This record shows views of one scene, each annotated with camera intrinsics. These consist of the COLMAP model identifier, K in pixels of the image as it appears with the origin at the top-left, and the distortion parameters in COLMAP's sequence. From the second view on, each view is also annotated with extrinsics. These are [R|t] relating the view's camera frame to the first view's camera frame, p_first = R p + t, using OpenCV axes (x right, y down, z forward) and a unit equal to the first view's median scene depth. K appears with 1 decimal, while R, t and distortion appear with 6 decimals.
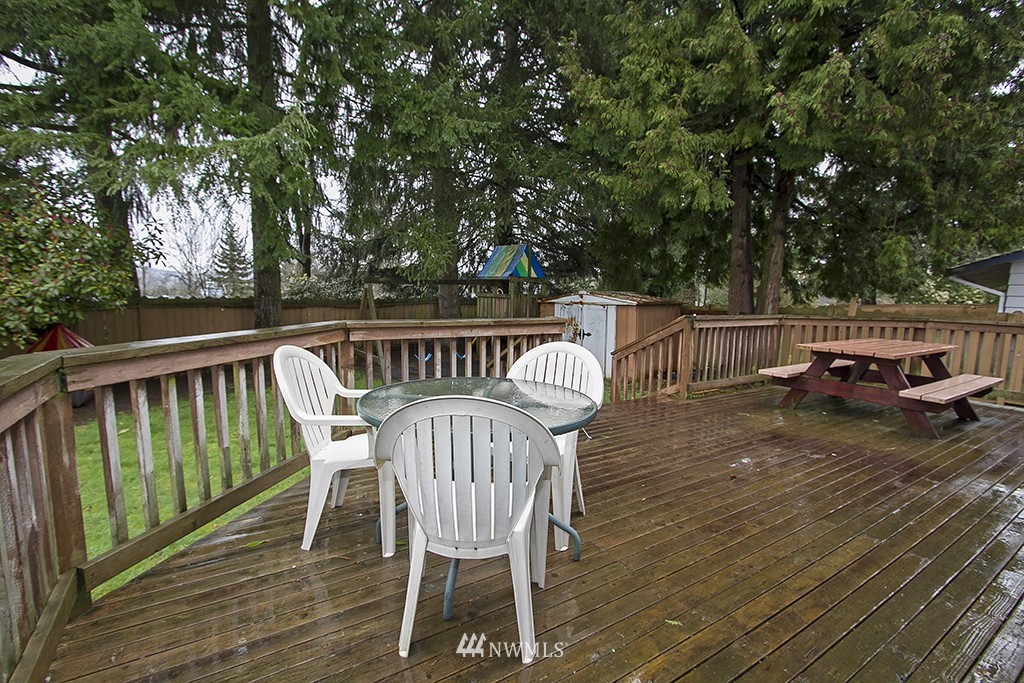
lens RADIAL K [[470.4, 0, 509.1], [0, 470.4, 342.6], [0, 0, 1]] dist [-0.004406, -0.000194]
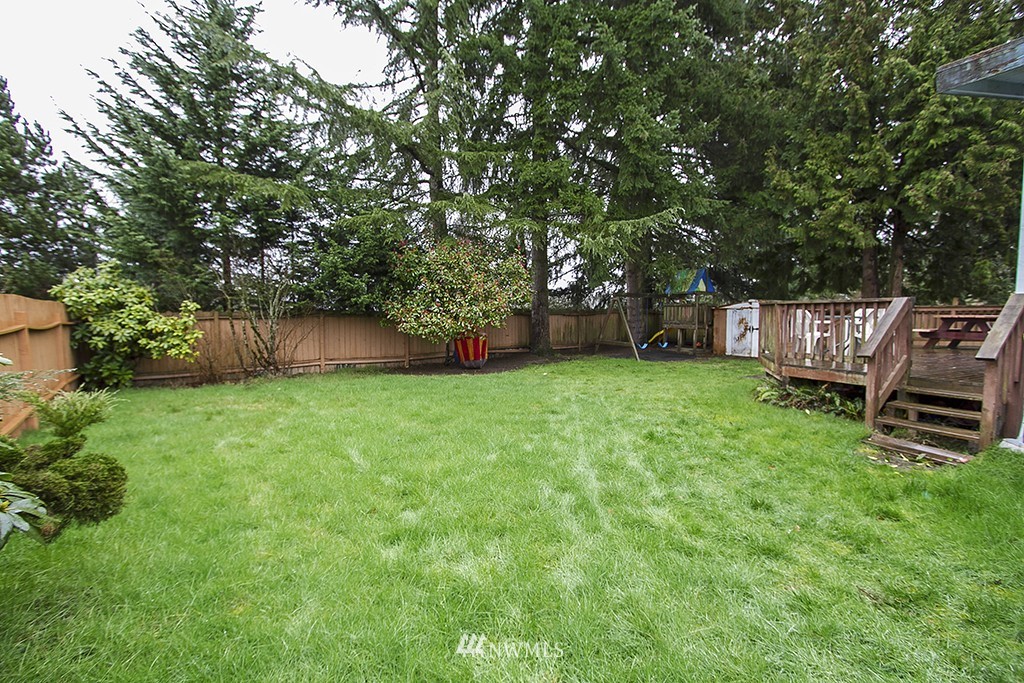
lens RADIAL K [[470.4, 0, 515.4], [0, 470.4, 343.8], [0, 0, 1]] dist [-0.004406, -0.000194]
pose [[0.994936, -0.012581, -0.099720, -0.681453], [0.008486, 0.999107, -0.041388, 0.129894], [0.100152, 0.040332, 0.994154, -0.827266]]
